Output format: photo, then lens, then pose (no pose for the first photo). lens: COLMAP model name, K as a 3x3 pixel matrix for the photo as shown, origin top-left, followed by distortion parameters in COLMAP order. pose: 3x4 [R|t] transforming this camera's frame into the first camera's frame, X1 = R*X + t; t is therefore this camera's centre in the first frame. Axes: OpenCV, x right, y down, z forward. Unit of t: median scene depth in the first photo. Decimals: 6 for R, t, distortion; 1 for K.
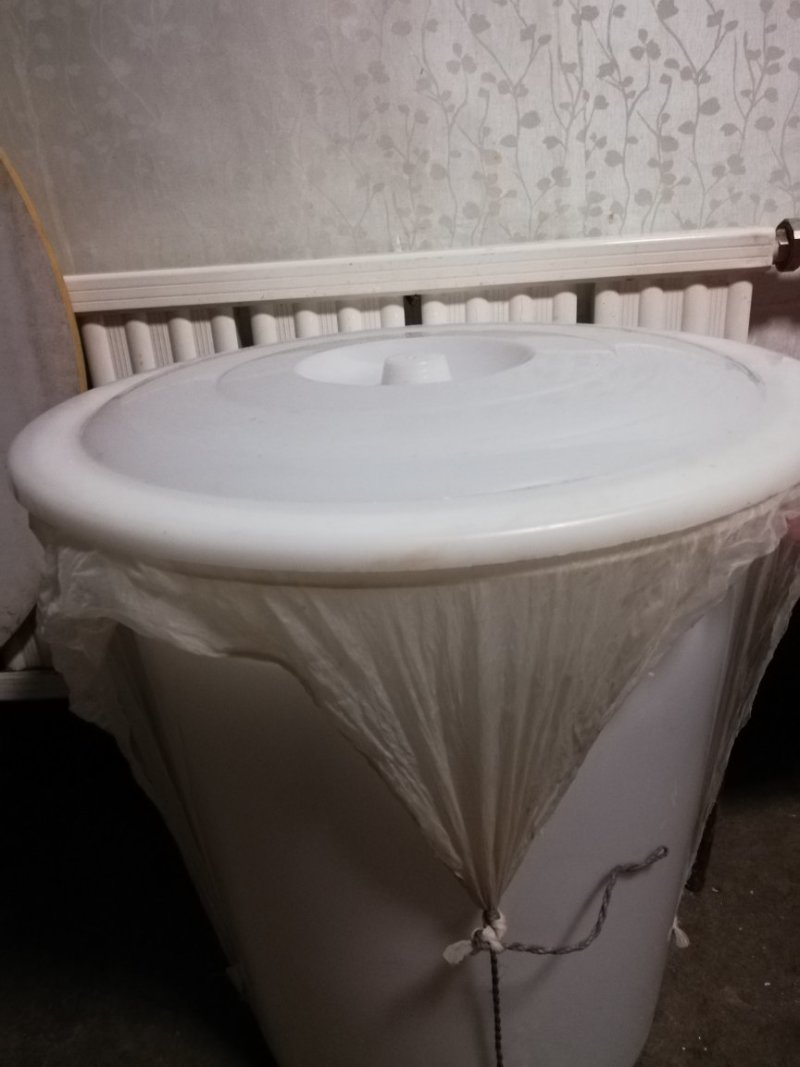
lens RADIAL K [[835.9, 0, 400.0], [0, 835.9, 533.5], [0, 0, 1]] dist [-0.006172, -0.001773]
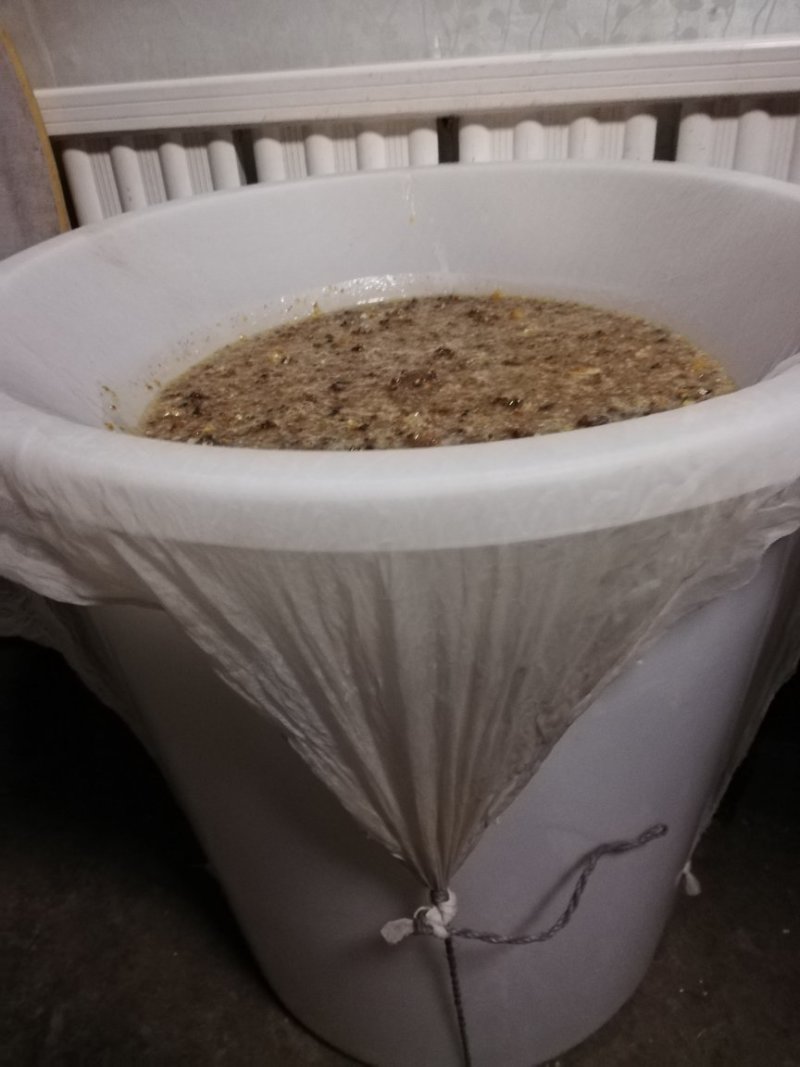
lens RADIAL K [[832.0, 0, 400.0], [0, 832.0, 533.5], [0, 0, 1]] dist [-0.002432, -0.025197]
pose [[0.992395, 0.062533, -0.106031, 0.138384], [-0.040849, 0.979843, 0.195550, -0.076749], [0.116121, -0.189731, 0.974945, 0.230646]]
